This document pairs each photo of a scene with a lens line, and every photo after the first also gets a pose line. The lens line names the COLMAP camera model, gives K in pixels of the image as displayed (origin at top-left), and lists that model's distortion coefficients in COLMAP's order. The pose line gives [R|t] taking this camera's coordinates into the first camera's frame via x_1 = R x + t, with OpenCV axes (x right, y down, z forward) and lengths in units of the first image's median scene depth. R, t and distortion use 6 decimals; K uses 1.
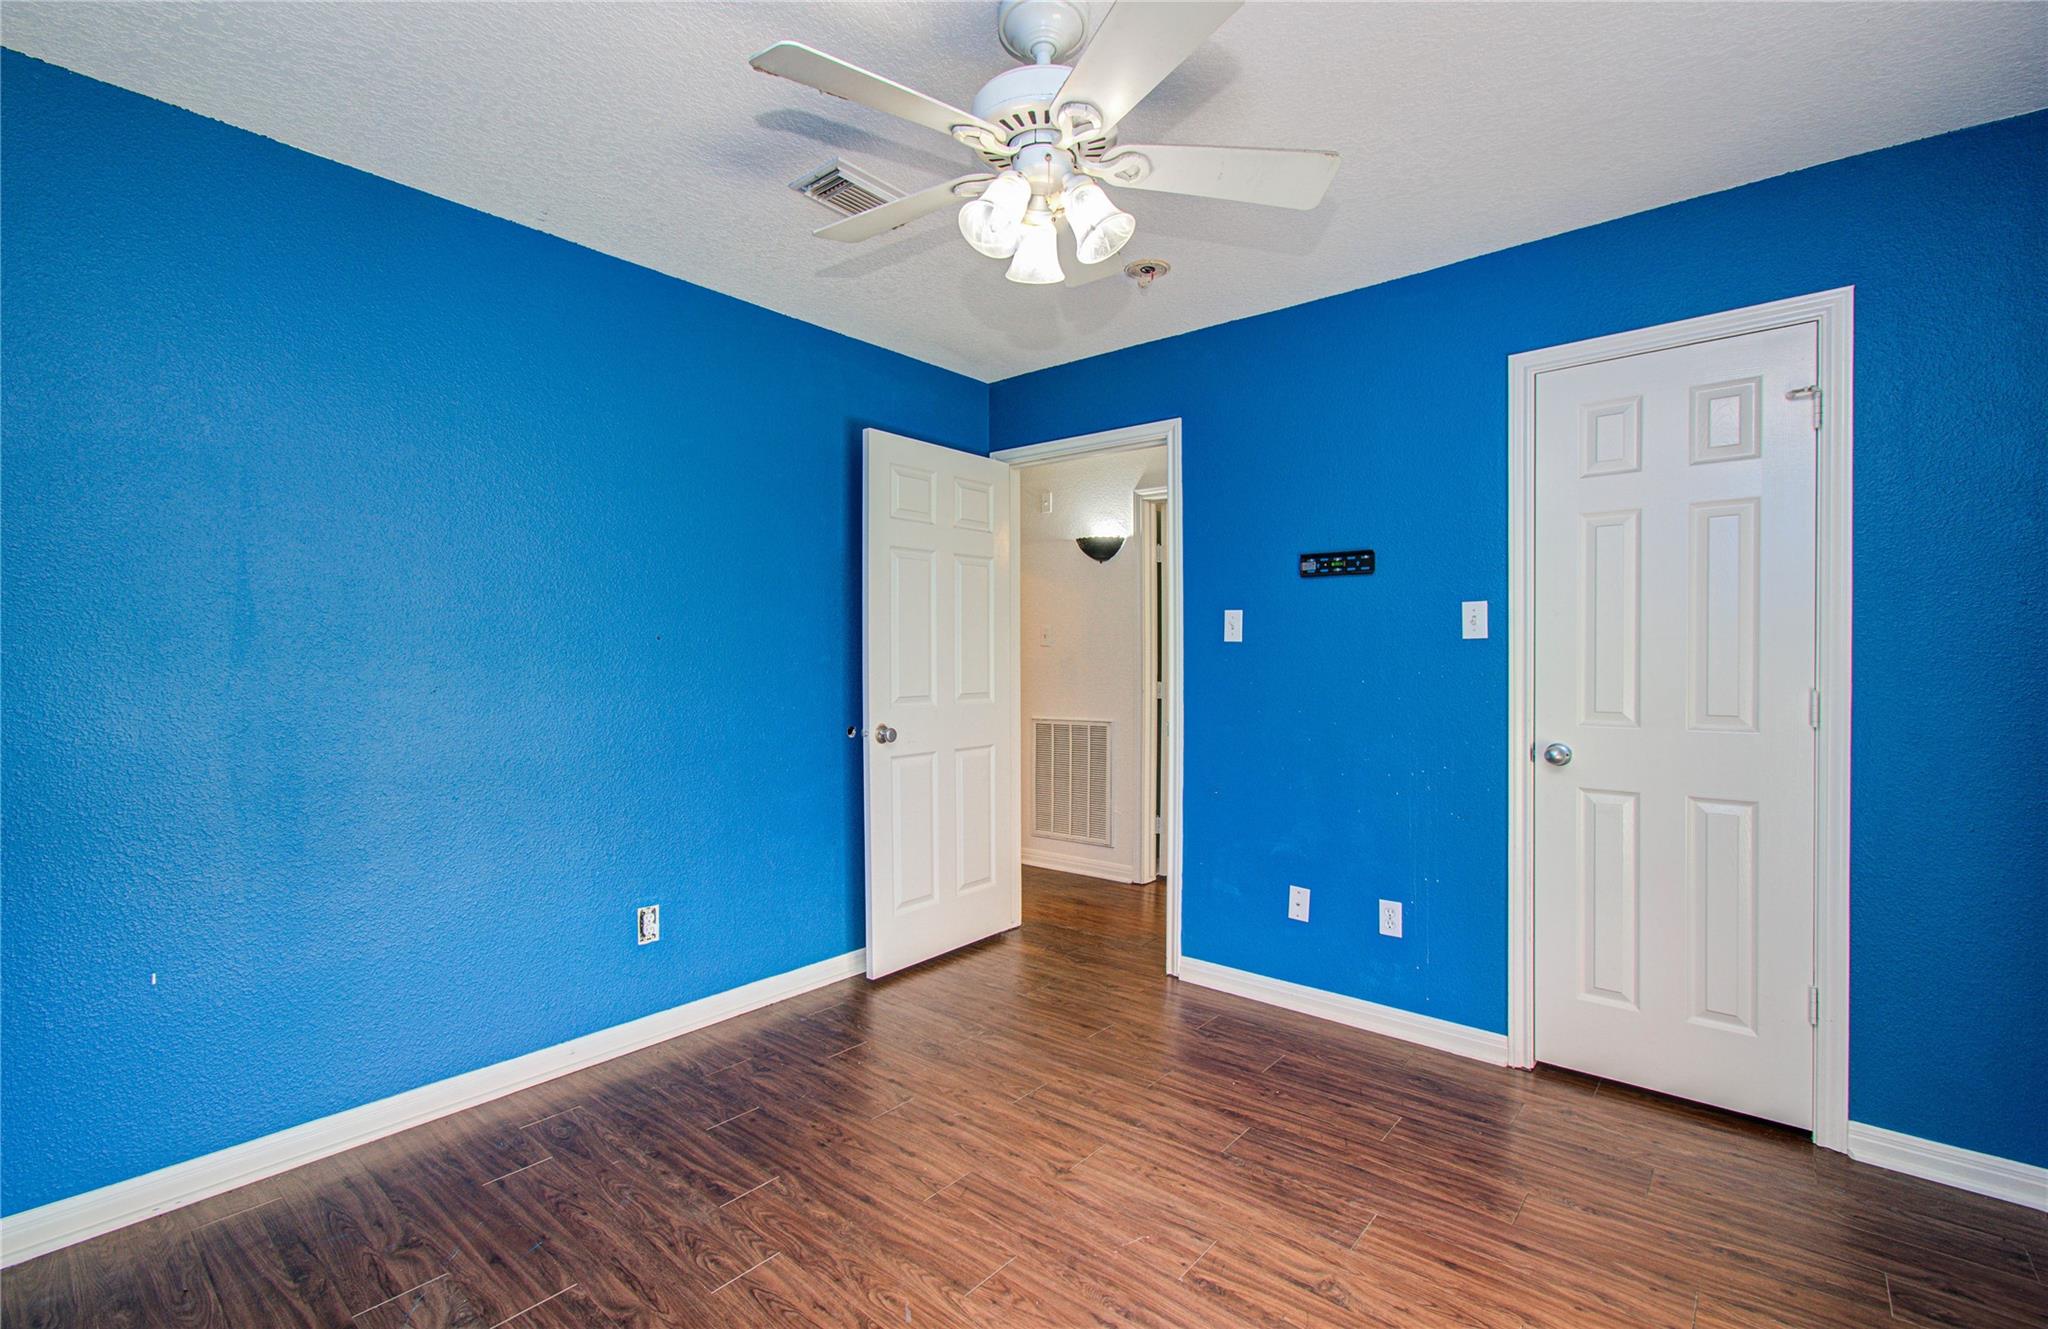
lens RADIAL K [[895.5, 0, 1025.8], [0, 895.5, 671.4], [0, 0, 1]] dist [-0.075936, 0.088404]
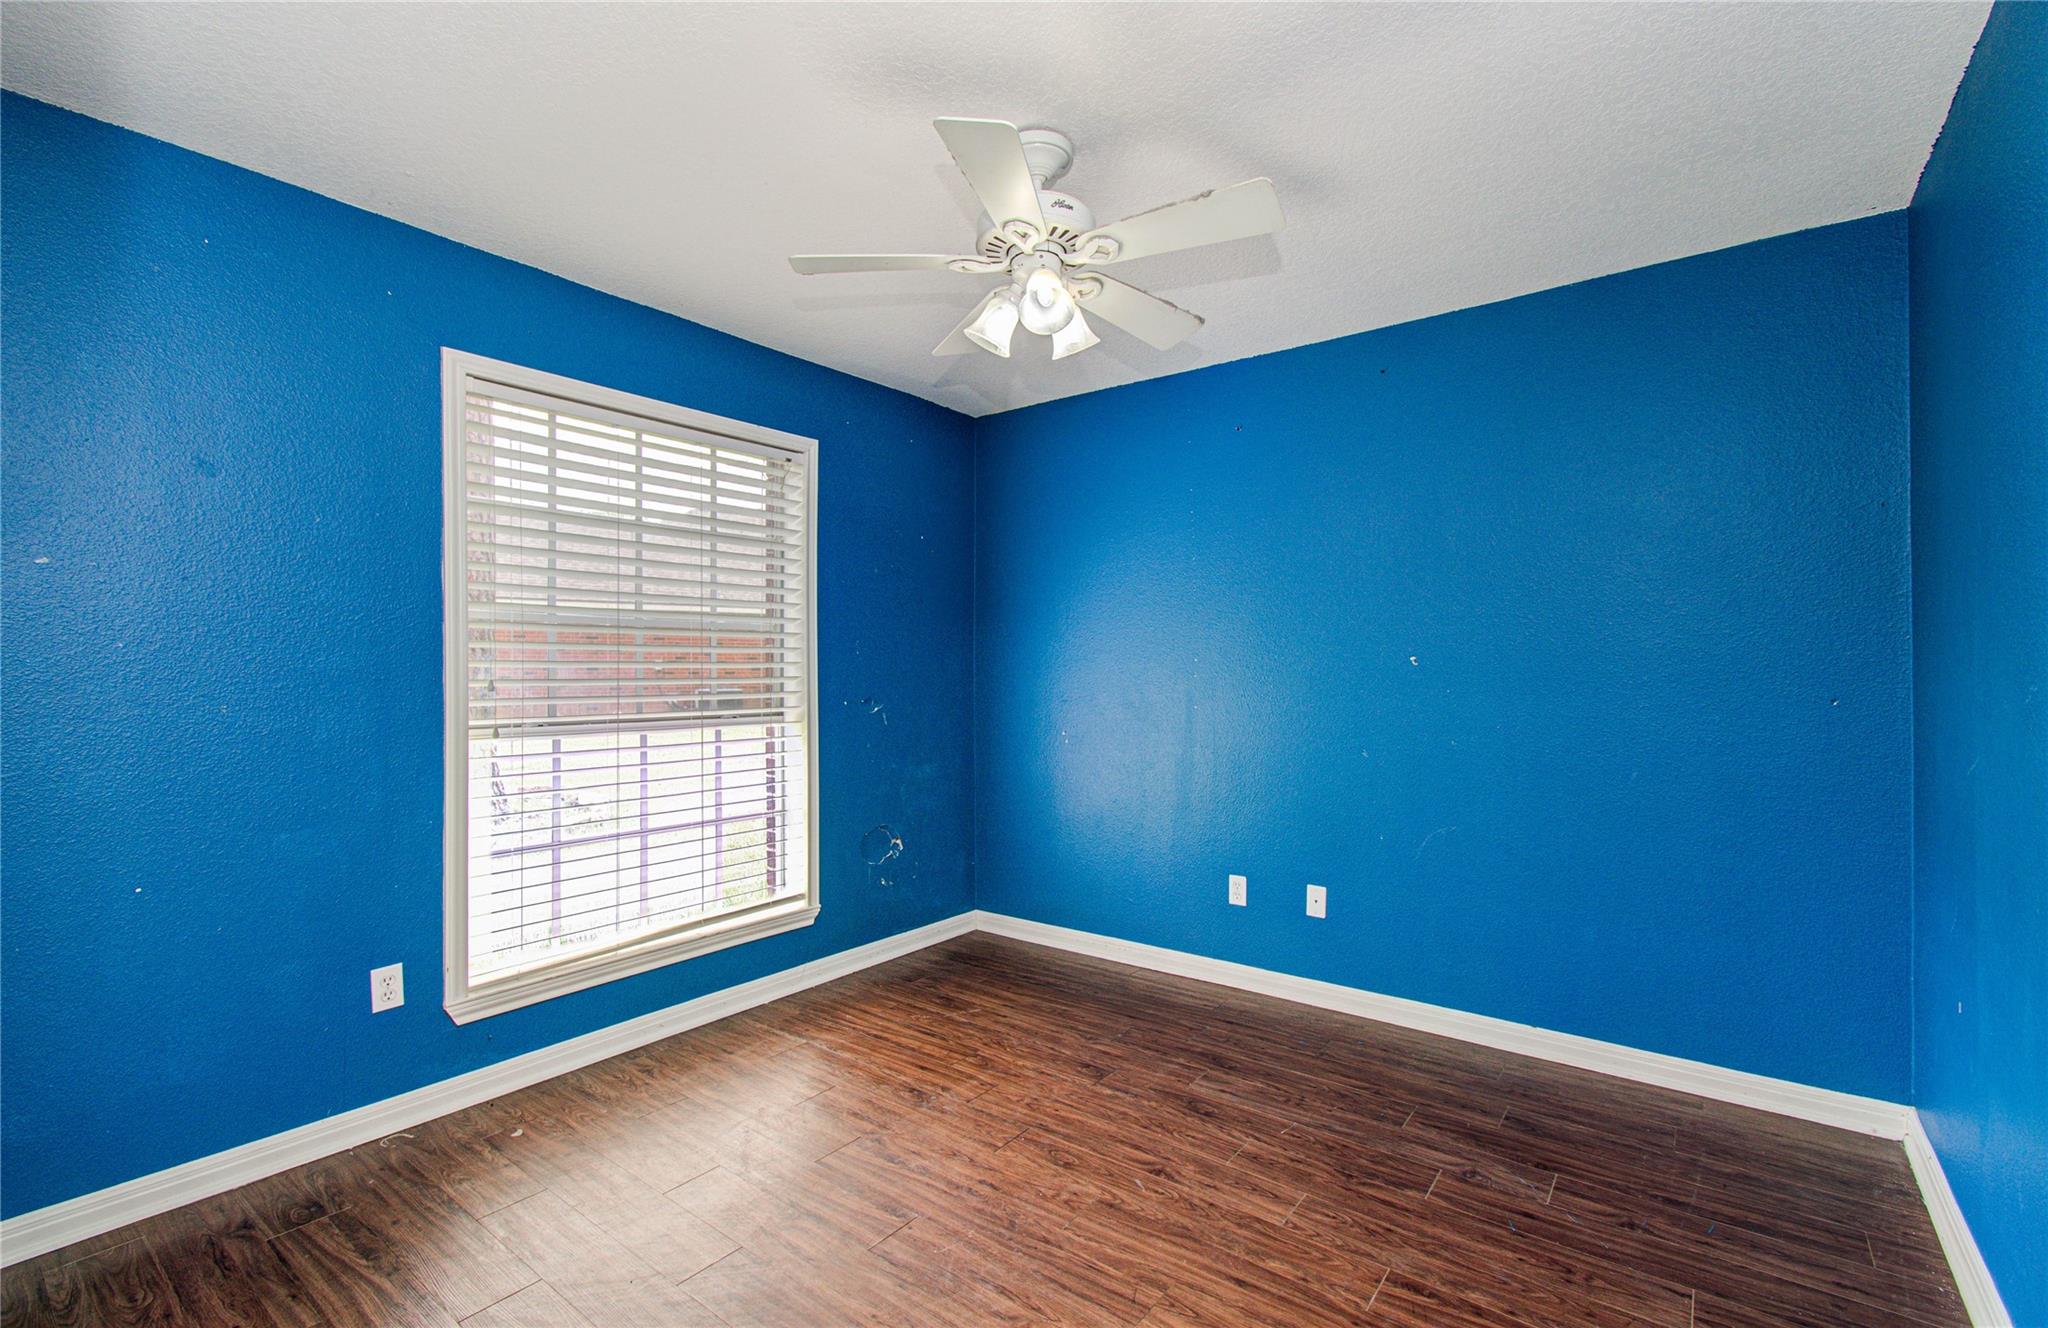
lens RADIAL K [[895.5, 0, 1025.8], [0, 895.5, 670.9], [0, 0, 1]] dist [-0.075936, 0.088404]
pose [[-0.998877, 0.000618, -0.047373, 0.083680], [0.000142, 0.999949, 0.010049, -0.032185], [0.047377, 0.010031, -0.998827, 2.019638]]
